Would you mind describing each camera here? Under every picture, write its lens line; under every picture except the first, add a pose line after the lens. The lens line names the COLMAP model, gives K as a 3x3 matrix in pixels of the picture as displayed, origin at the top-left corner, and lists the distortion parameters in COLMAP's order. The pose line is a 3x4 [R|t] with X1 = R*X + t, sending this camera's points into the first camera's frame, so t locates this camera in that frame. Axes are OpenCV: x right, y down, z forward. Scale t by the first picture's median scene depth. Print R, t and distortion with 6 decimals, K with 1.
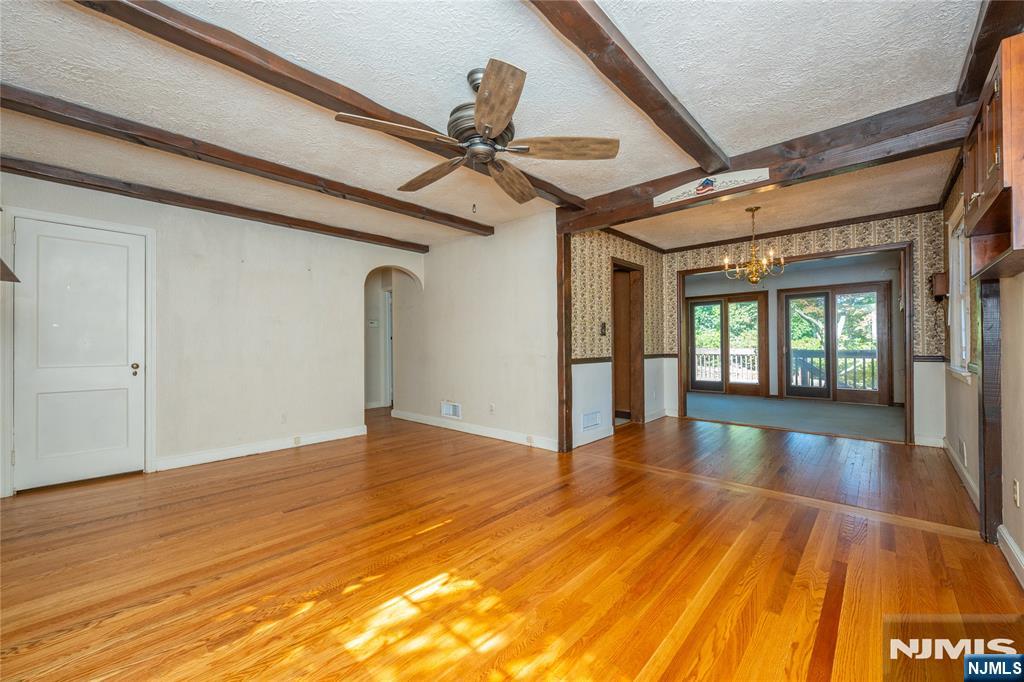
lens RADIAL K [[398.4, 0, 512.0], [0, 398.4, 341.0], [0, 0, 1]] dist [-0.000197, 0.000139]
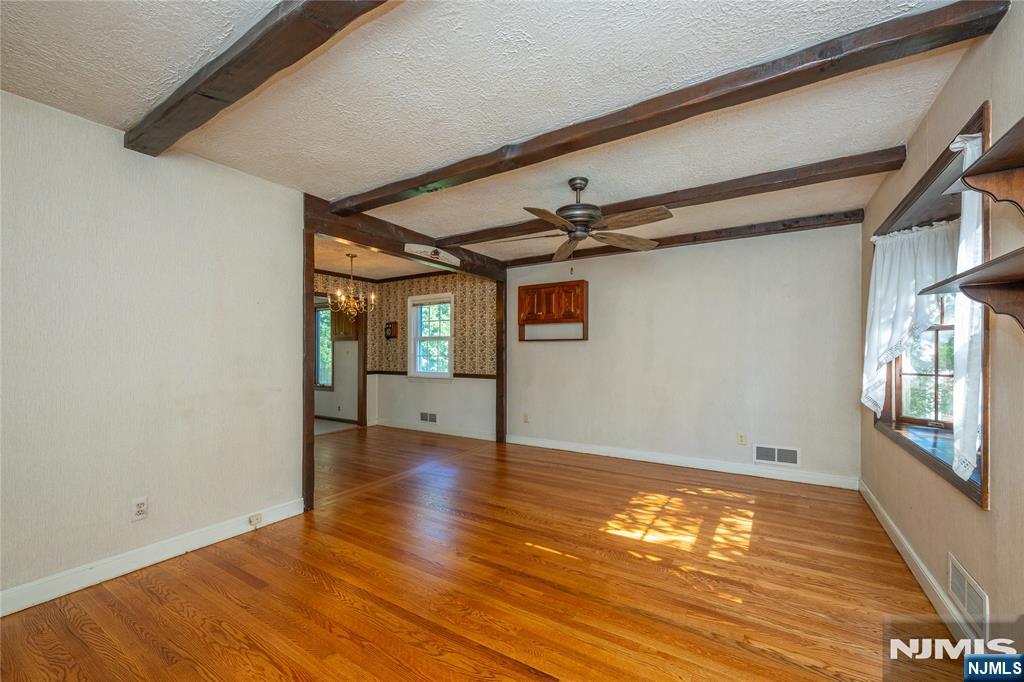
lens RADIAL K [[411.3, 0, 512.2], [0, 411.3, 350.1], [0, 0, 1]] dist [-0.001865, -0.000154]
pose [[-0.184352, 0.017849, 0.982698, -0.639671], [-0.006778, 0.999788, -0.019431, -0.016938], [-0.982837, -0.010243, -0.184192, 0.657393]]
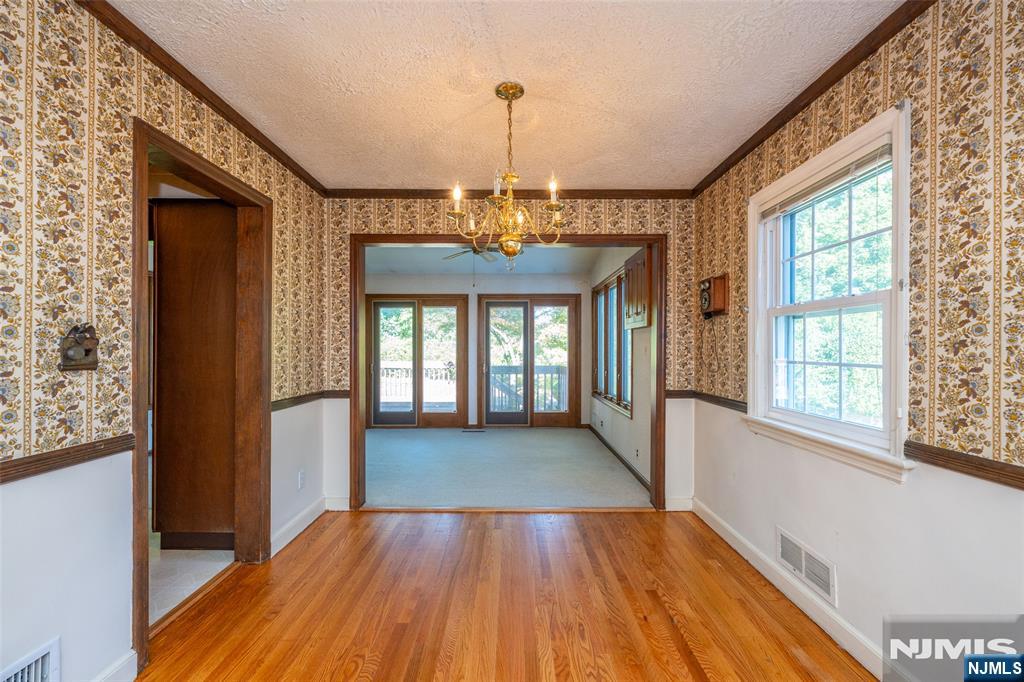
lens RADIAL K [[406.5, 0, 512.8], [0, 406.5, 348.7], [0, 0, 1]] dist [-0.000831, -0.000164]
pose [[0.733286, 0.008991, 0.679861, 0.260930], [-0.013706, 0.999905, 0.001559, -0.034199], [-0.679783, -0.010461, 0.733339, 0.576352]]
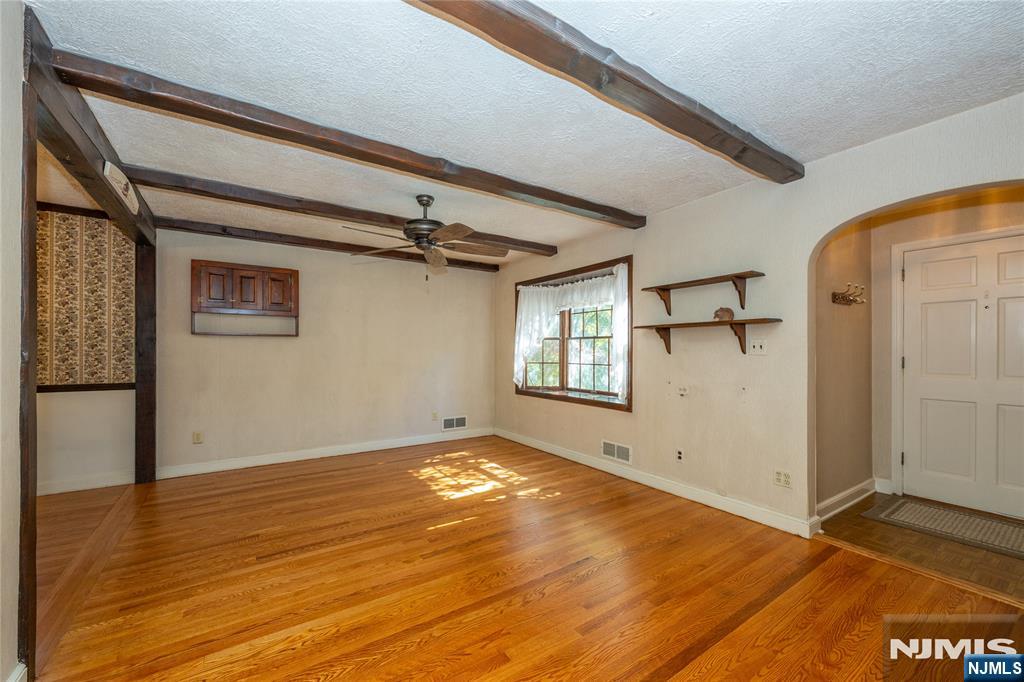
lens RADIAL K [[411.3, 0, 512.2], [0, 411.3, 350.1], [0, 0, 1]] dist [-0.001865, -0.000154]
pose [[-0.974671, 0.006322, 0.223553, -0.339564], [0.003681, 0.999918, -0.012231, -0.019165], [-0.223612, -0.011099, -0.974615, 1.101950]]
